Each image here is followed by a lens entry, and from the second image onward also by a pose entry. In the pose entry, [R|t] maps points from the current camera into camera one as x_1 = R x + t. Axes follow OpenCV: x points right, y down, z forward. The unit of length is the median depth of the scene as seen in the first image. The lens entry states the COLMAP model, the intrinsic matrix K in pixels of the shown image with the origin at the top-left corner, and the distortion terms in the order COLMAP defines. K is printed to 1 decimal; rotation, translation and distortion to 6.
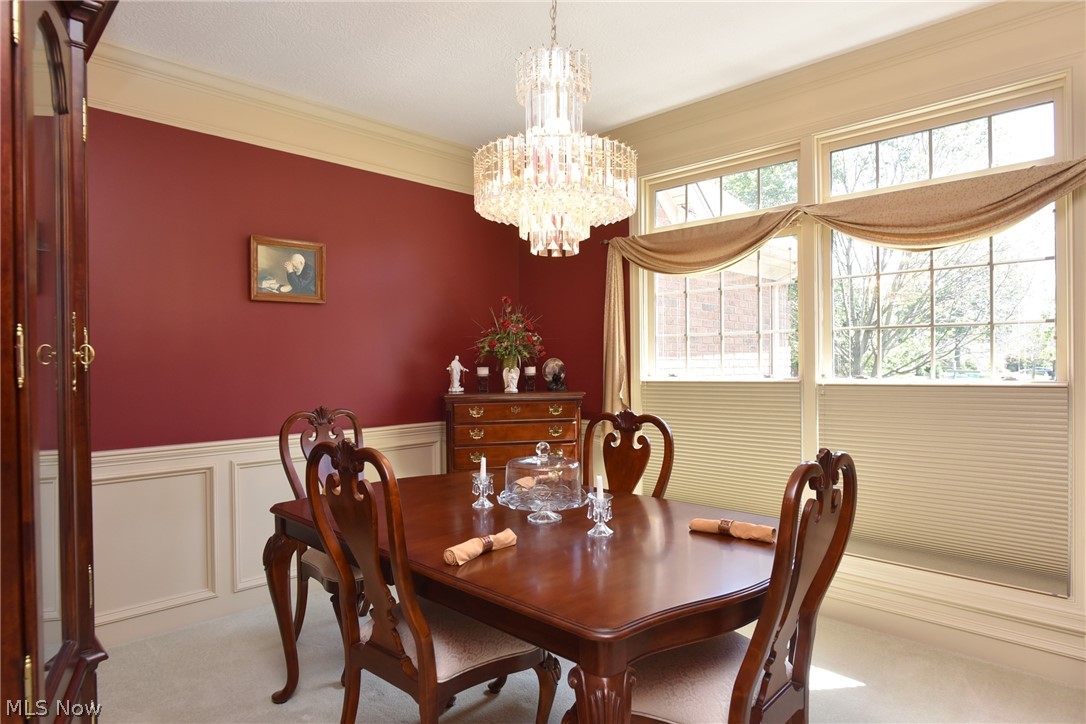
lens RADIAL K [[624.5, 0, 540.7], [0, 624.5, 366.7], [0, 0, 1]] dist [-0.029288, 0.004127]
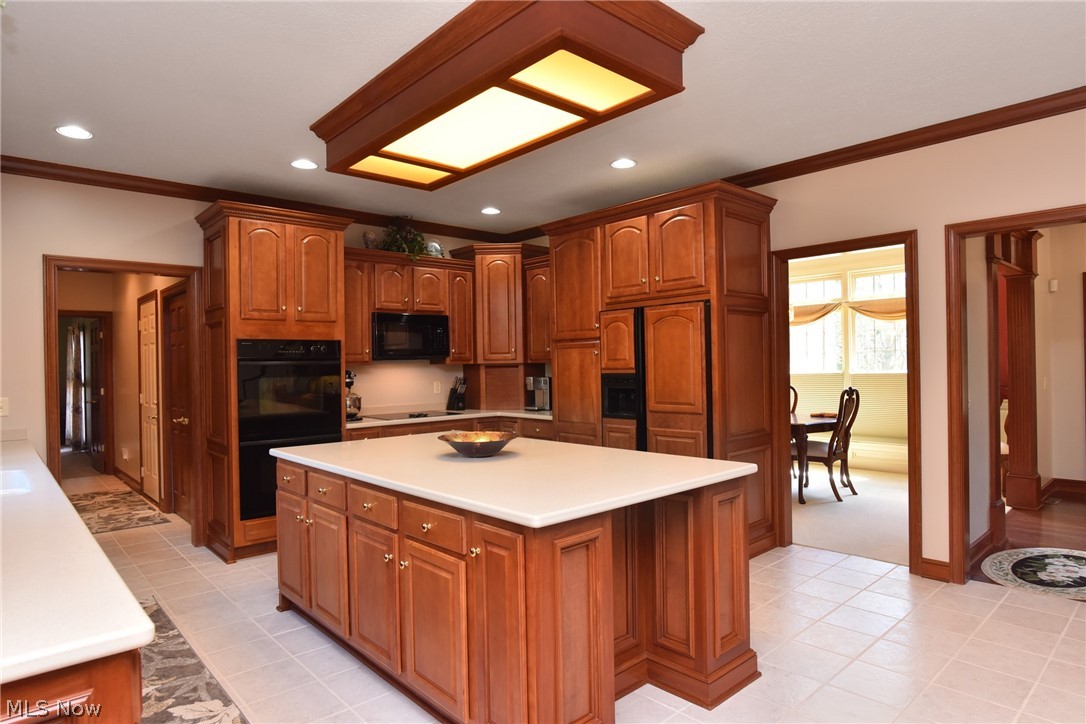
lens RADIAL K [[624.5, 0, 540.7], [0, 624.5, 366.7], [0, 0, 1]] dist [-0.029288, 0.004127]
pose [[0.998576, -0.008976, -0.052579, -0.751575], [0.008704, 0.999948, -0.005399, 0.003618], [0.052625, 0.004933, 0.998602, -1.757000]]
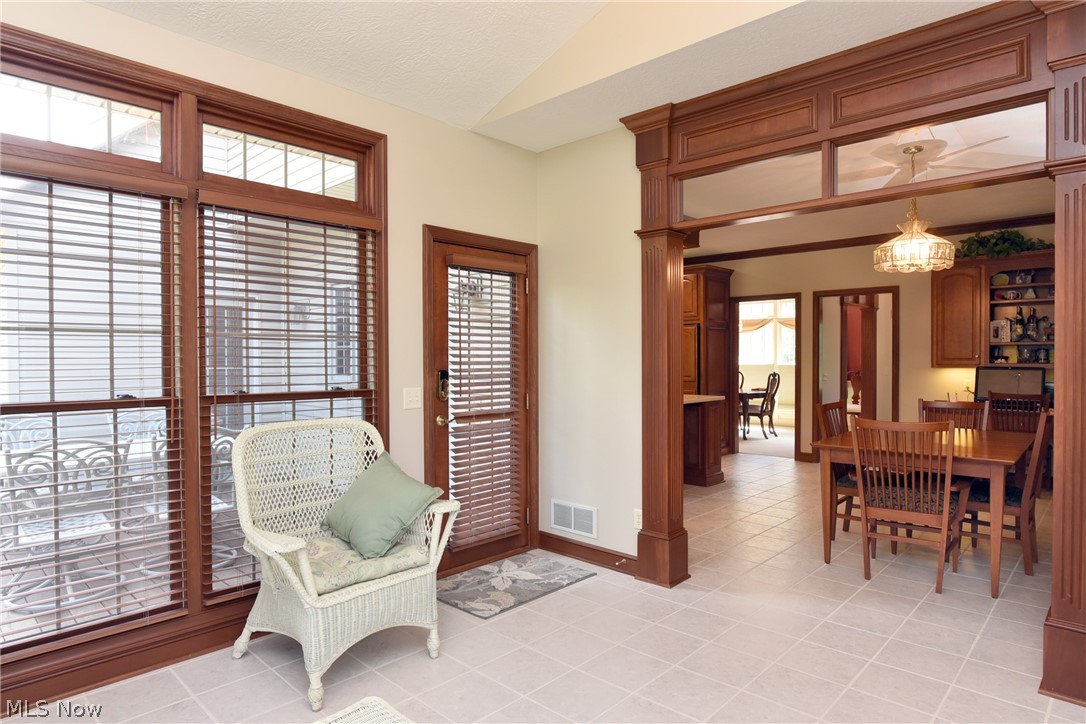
lens RADIAL K [[624.5, 0, 540.7], [0, 624.5, 366.7], [0, 0, 1]] dist [-0.029288, 0.004127]
pose [[0.999764, 0.007589, 0.020341, -1.245860], [-0.007686, 0.999959, 0.004699, 0.037471], [-0.020305, -0.004855, 0.999782, -3.201734]]
